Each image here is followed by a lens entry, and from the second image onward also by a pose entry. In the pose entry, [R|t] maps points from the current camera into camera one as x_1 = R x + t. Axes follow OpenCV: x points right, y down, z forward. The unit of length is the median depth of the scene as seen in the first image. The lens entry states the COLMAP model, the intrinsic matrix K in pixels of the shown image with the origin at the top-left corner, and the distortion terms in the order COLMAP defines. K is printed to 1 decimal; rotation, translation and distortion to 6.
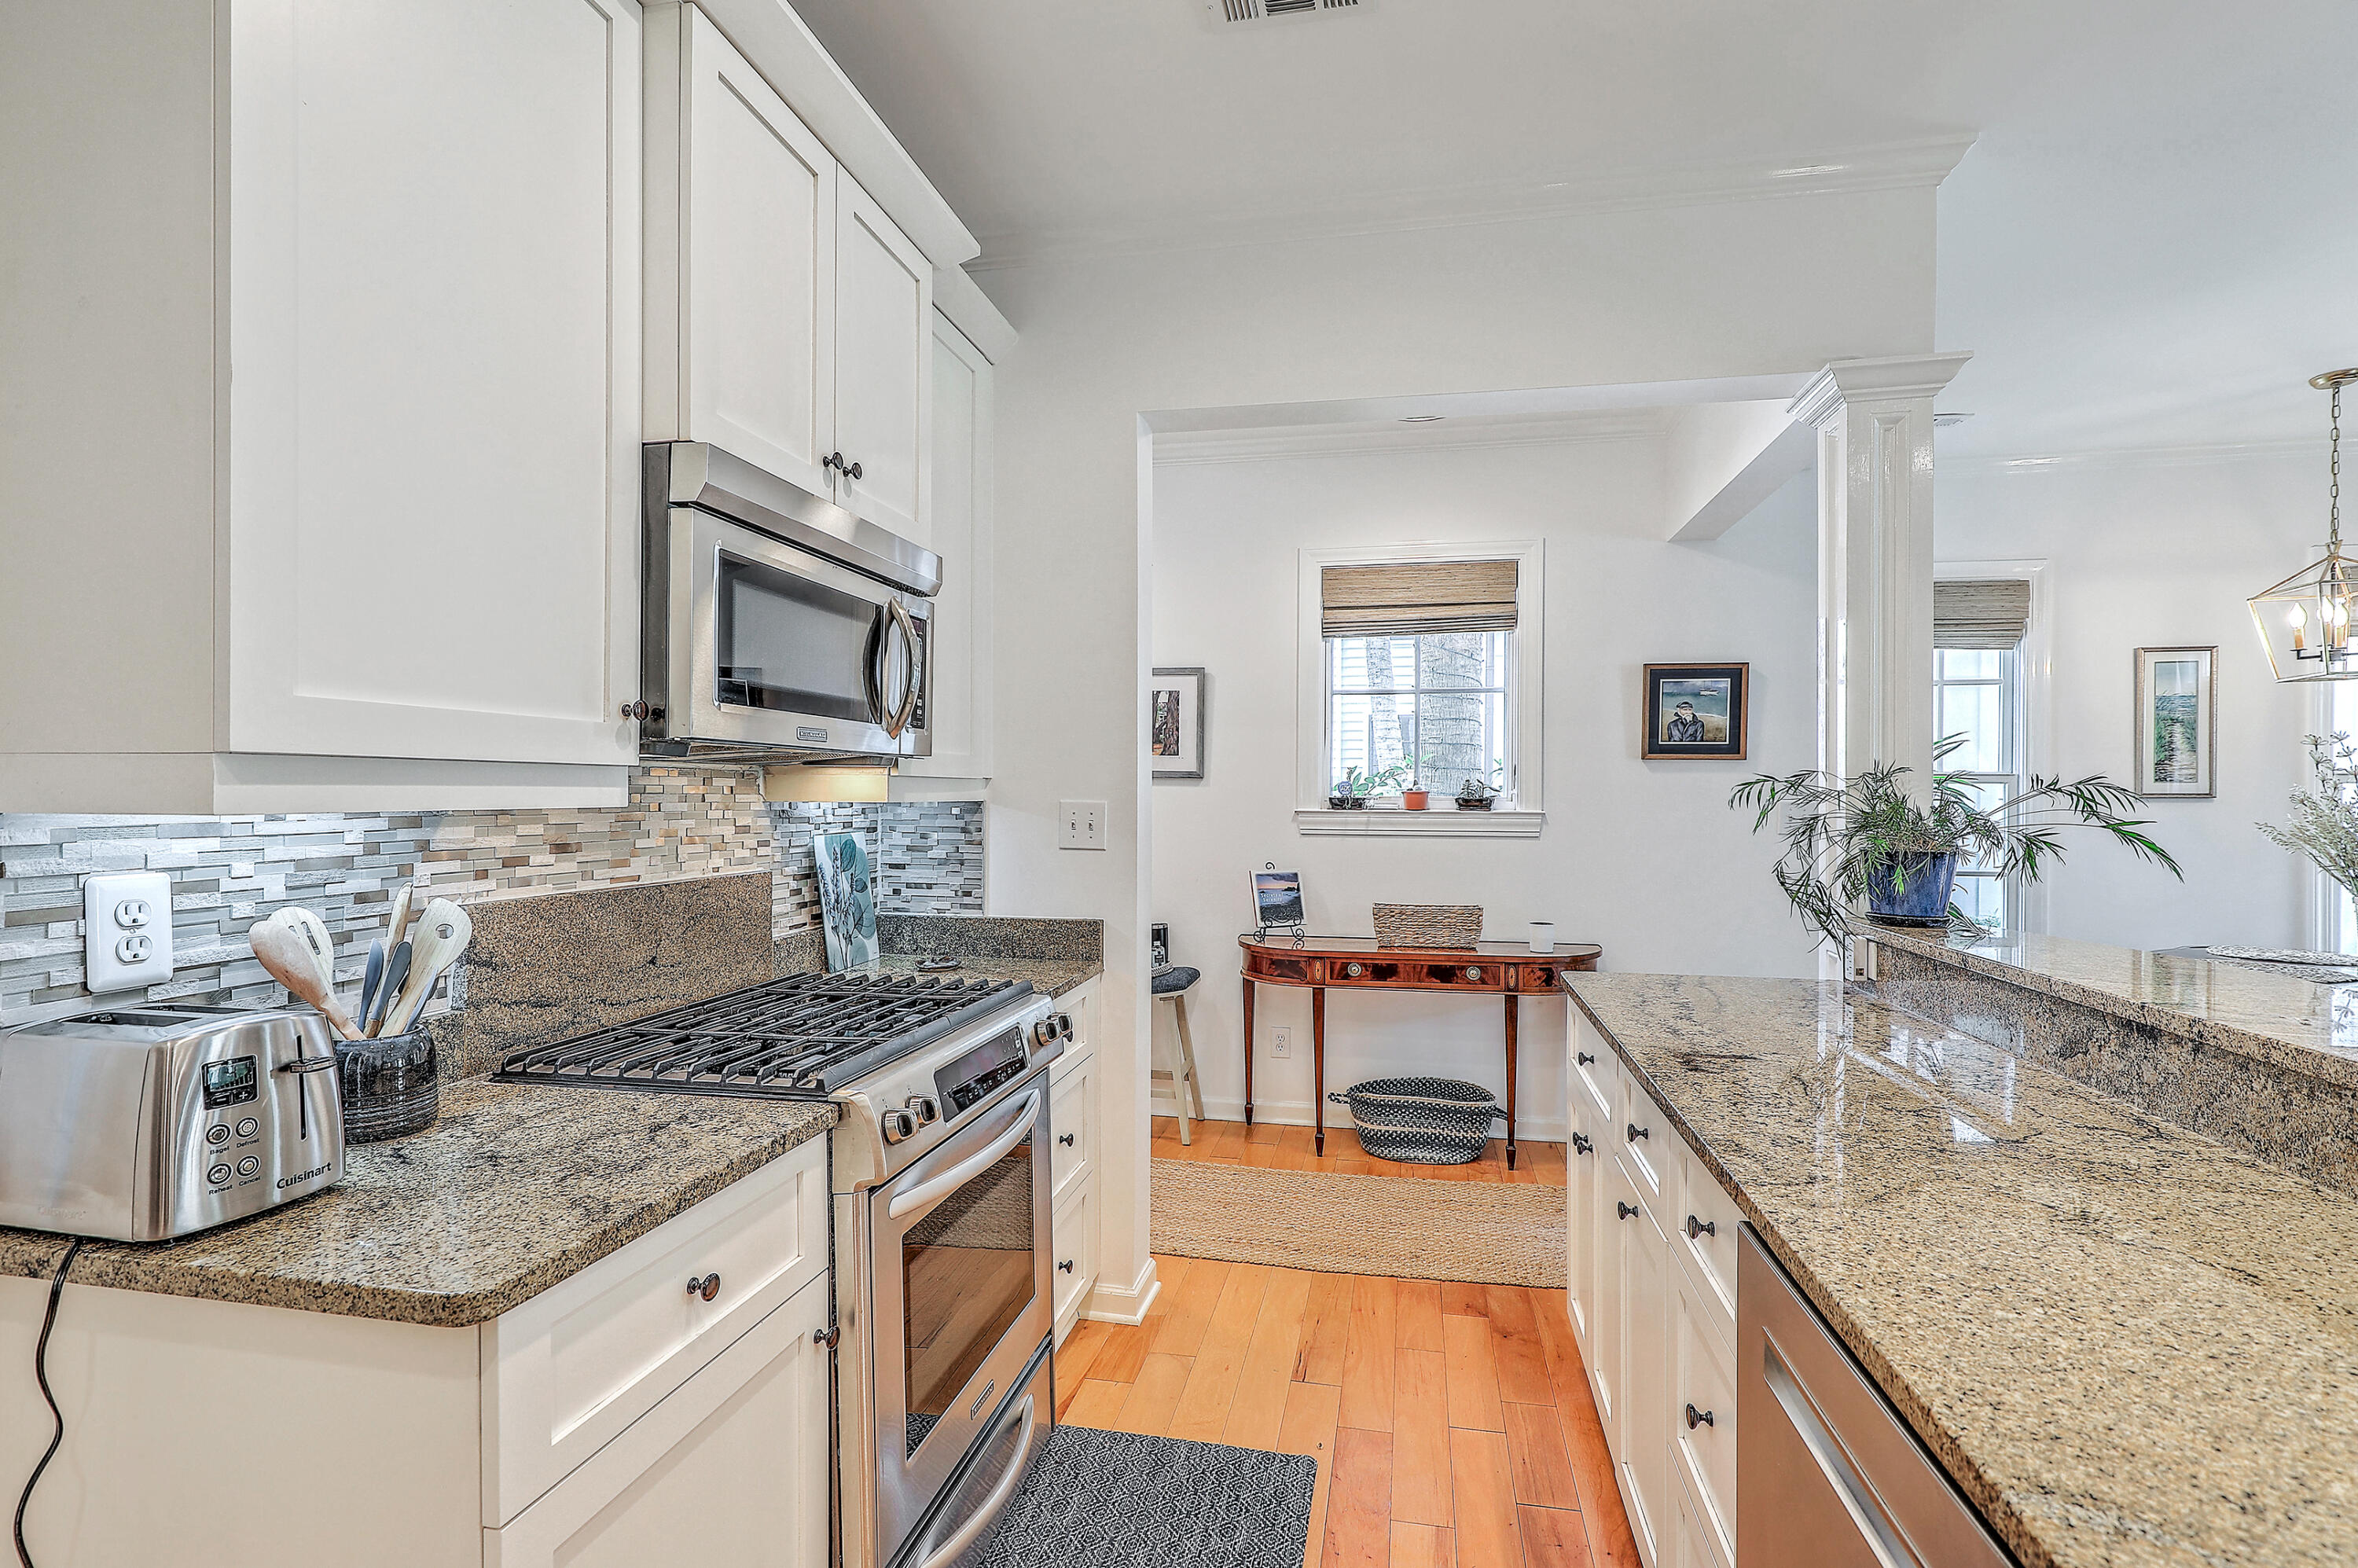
lens RADIAL K [[1084.5, 0, 1185.7], [0, 1084.5, 793.9], [0, 0, 1]] dist [0.003721, 0.000585]
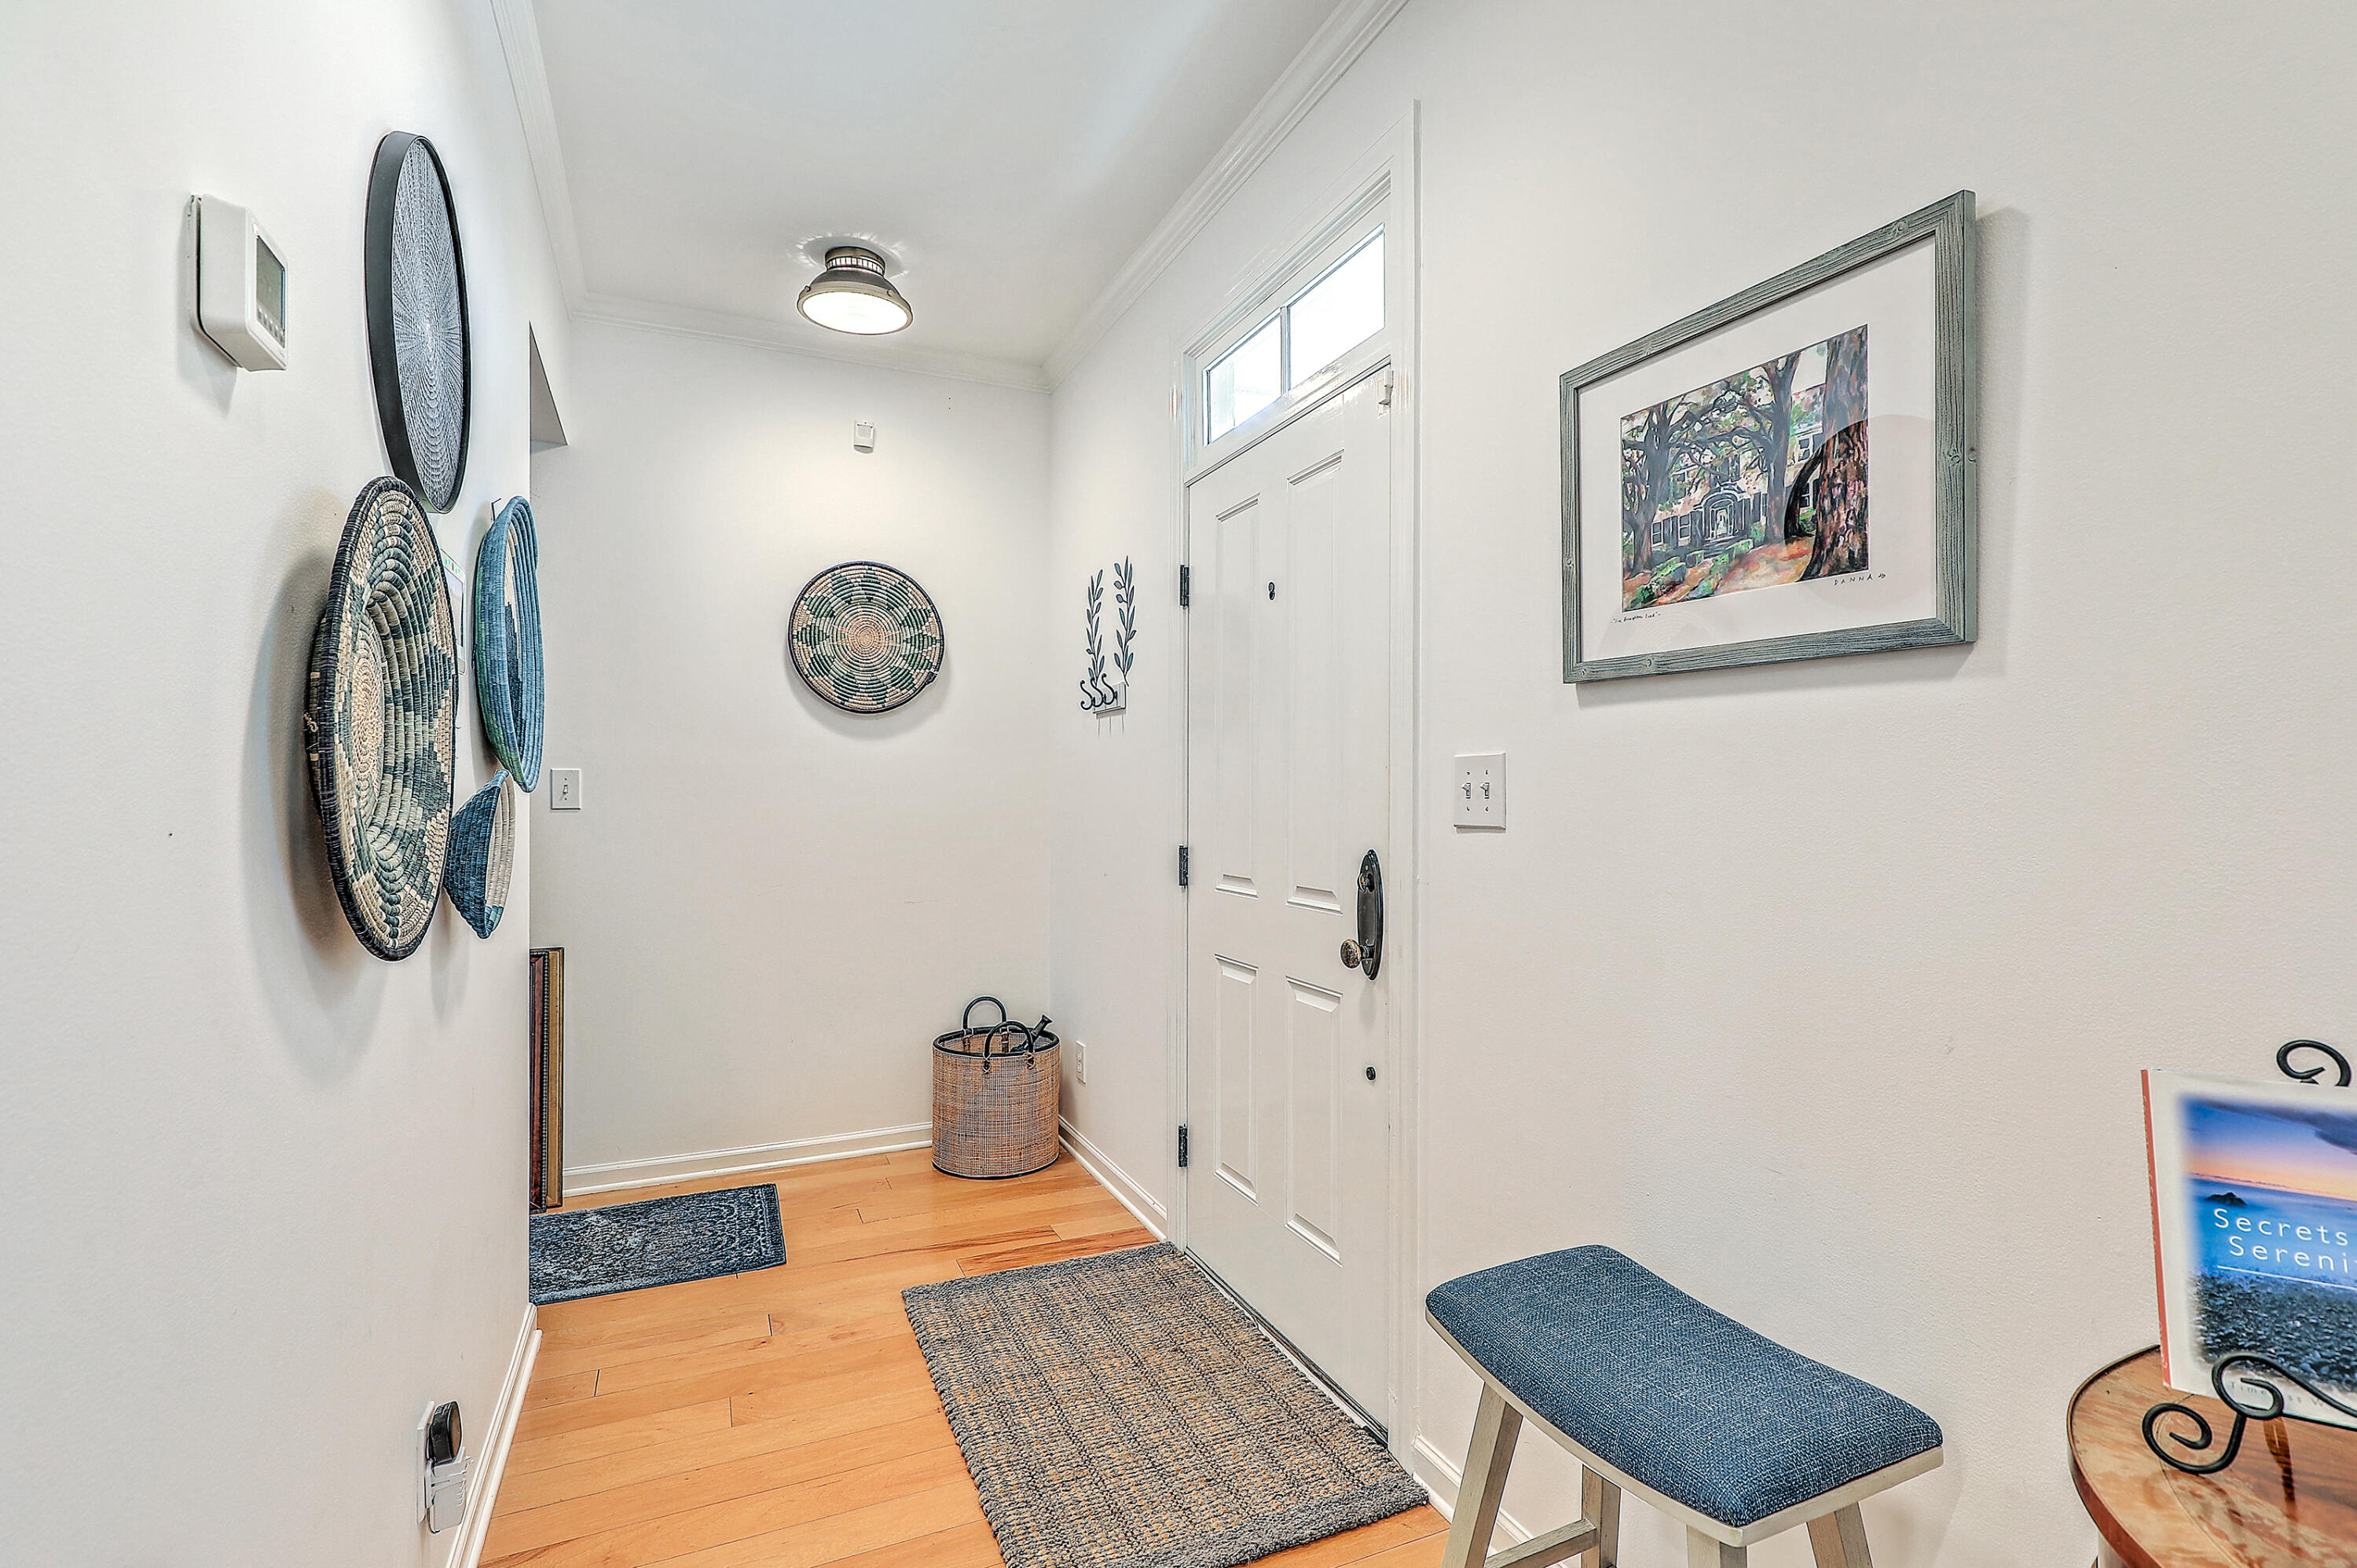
lens RADIAL K [[1084.0, 0, 1182.1], [0, 1084.0, 787.3], [0, 0, 1]] dist [0.003721, 0.000585]
pose [[0.586470, -0.007173, -0.809939, 0.110288], [0.002497, 0.999972, -0.007048, 0.019283], [0.809967, 0.002111, 0.586472, 0.702099]]
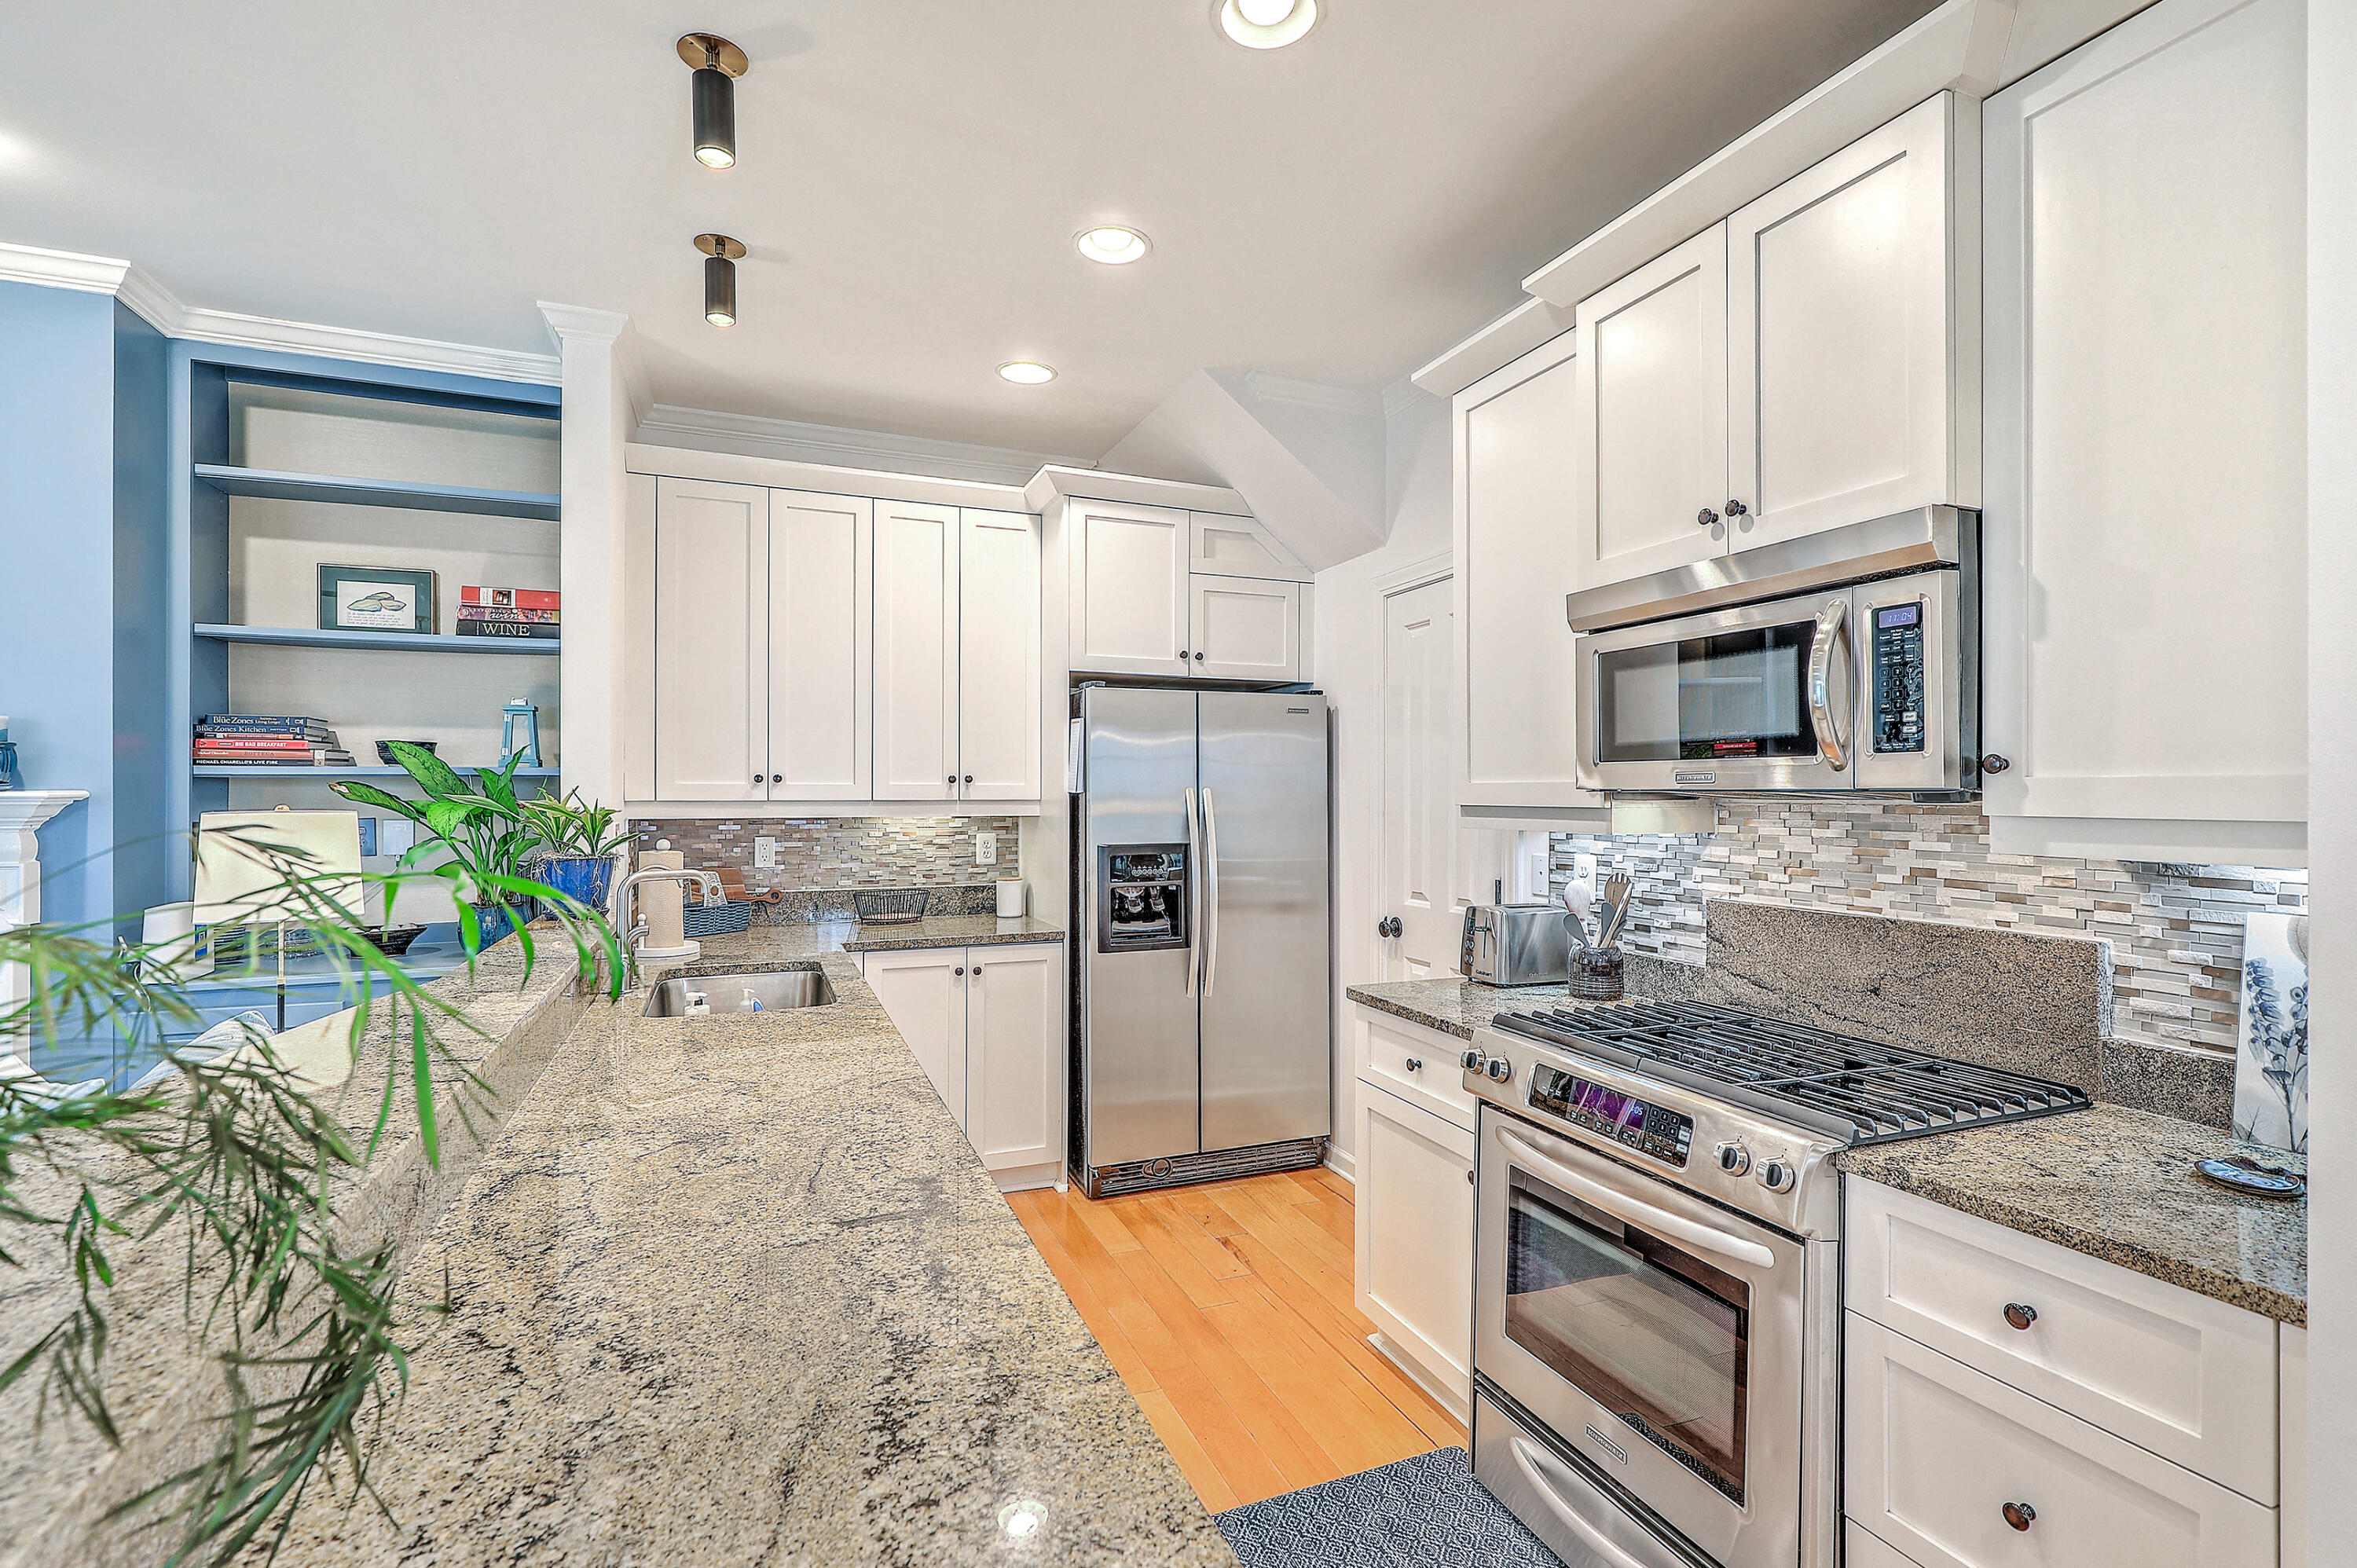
lens RADIAL K [[1084.0, 0, 1189.3], [0, 1084.0, 790.1], [0, 0, 1]] dist [0.003721, 0.000585]
pose [[-0.829454, -0.005419, -0.558549, 0.830101], [-0.003845, 0.999985, -0.003991, -0.042344], [0.558562, -0.001162, -0.829462, 1.944872]]
